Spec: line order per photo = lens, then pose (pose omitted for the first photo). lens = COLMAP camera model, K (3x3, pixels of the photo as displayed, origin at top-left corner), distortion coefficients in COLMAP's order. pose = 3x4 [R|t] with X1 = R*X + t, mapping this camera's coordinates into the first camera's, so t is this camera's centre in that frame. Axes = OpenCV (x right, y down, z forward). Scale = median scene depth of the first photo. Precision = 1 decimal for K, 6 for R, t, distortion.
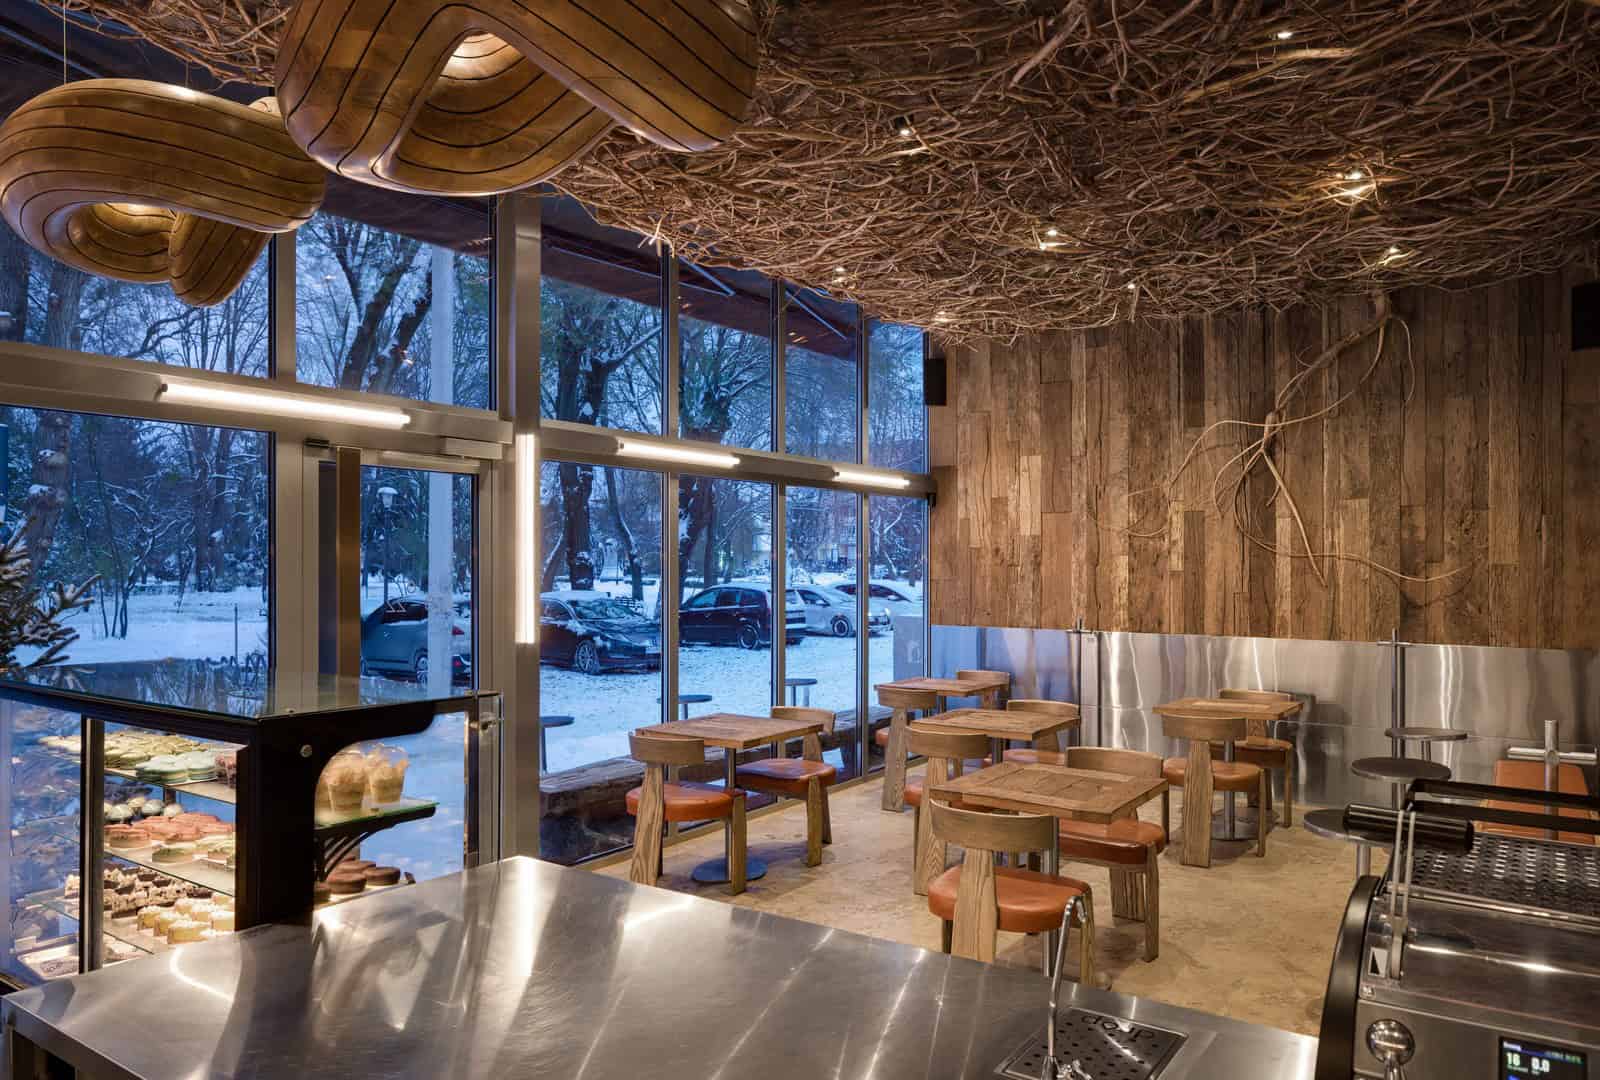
lens RADIAL K [[1103.5, 0, 765.4], [0, 1103.5, 560.8], [0, 0, 1]] dist [-0.003825, -0.000124]
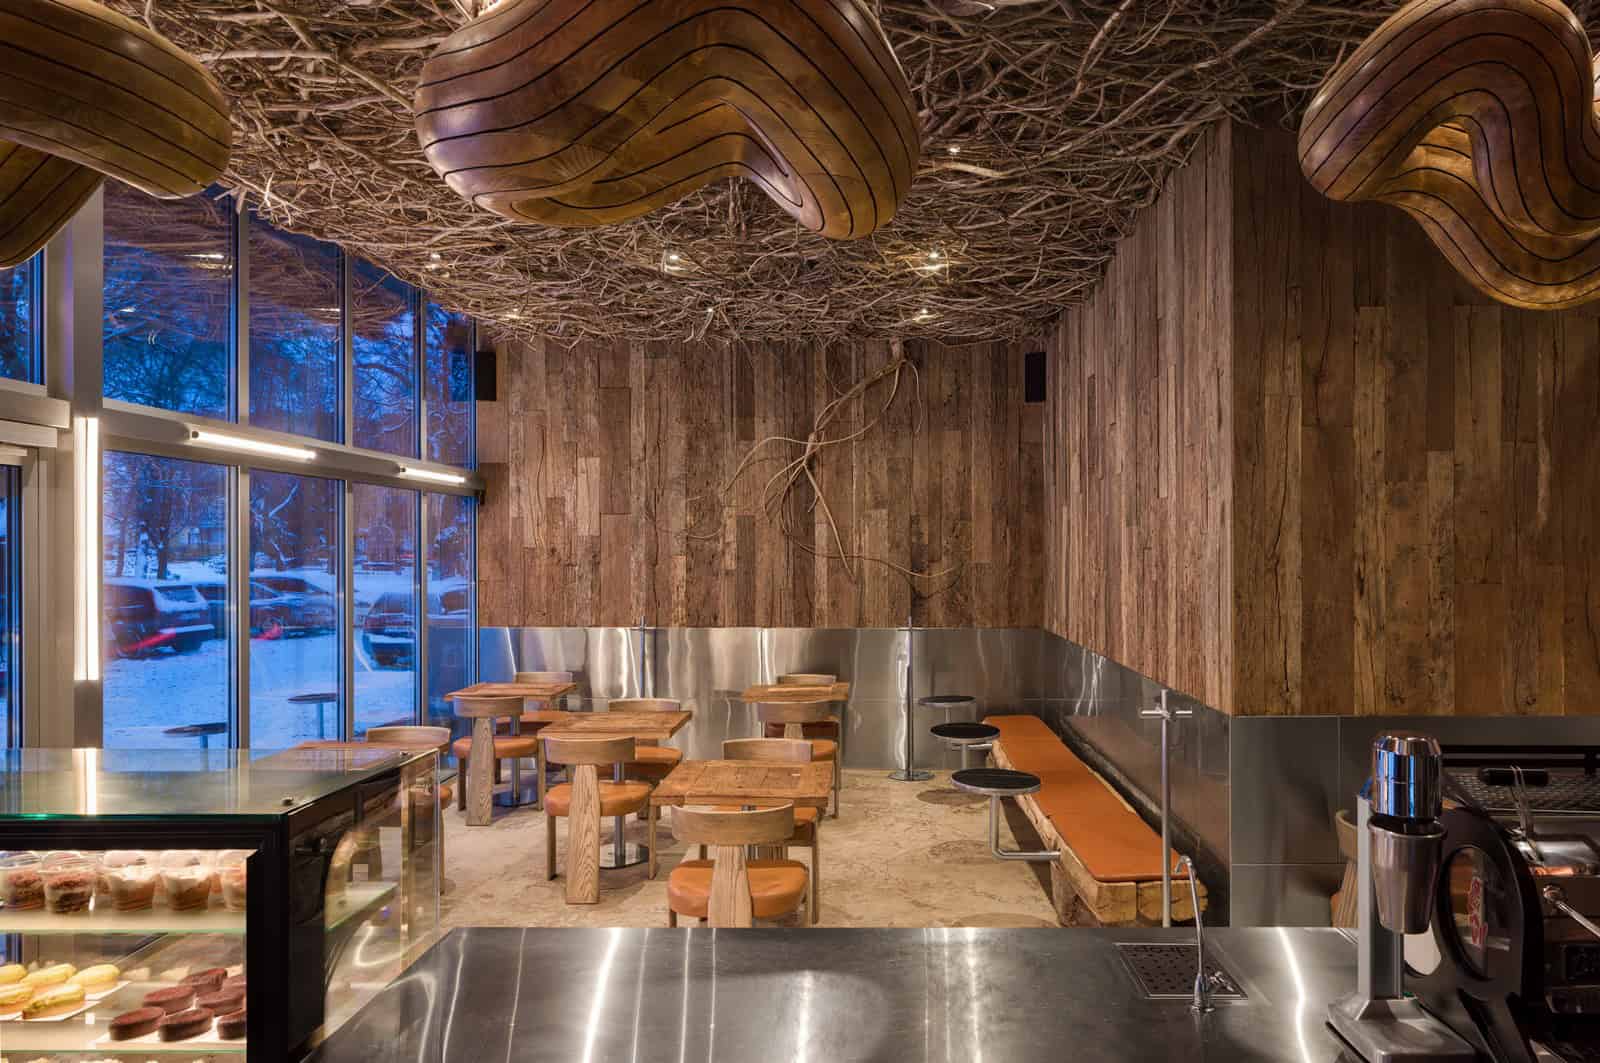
lens RADIAL K [[1139.4, 0, 800.0], [0, 1139.4, 531.5], [0, 0, 1]] dist [-0.005045, -0.000237]
pose [[0.818574, 0.002276, 0.574396, -0.227102], [0.001639, 0.999979, -0.006298, -0.022253], [-0.574398, 0.006097, 0.818553, 0.029673]]
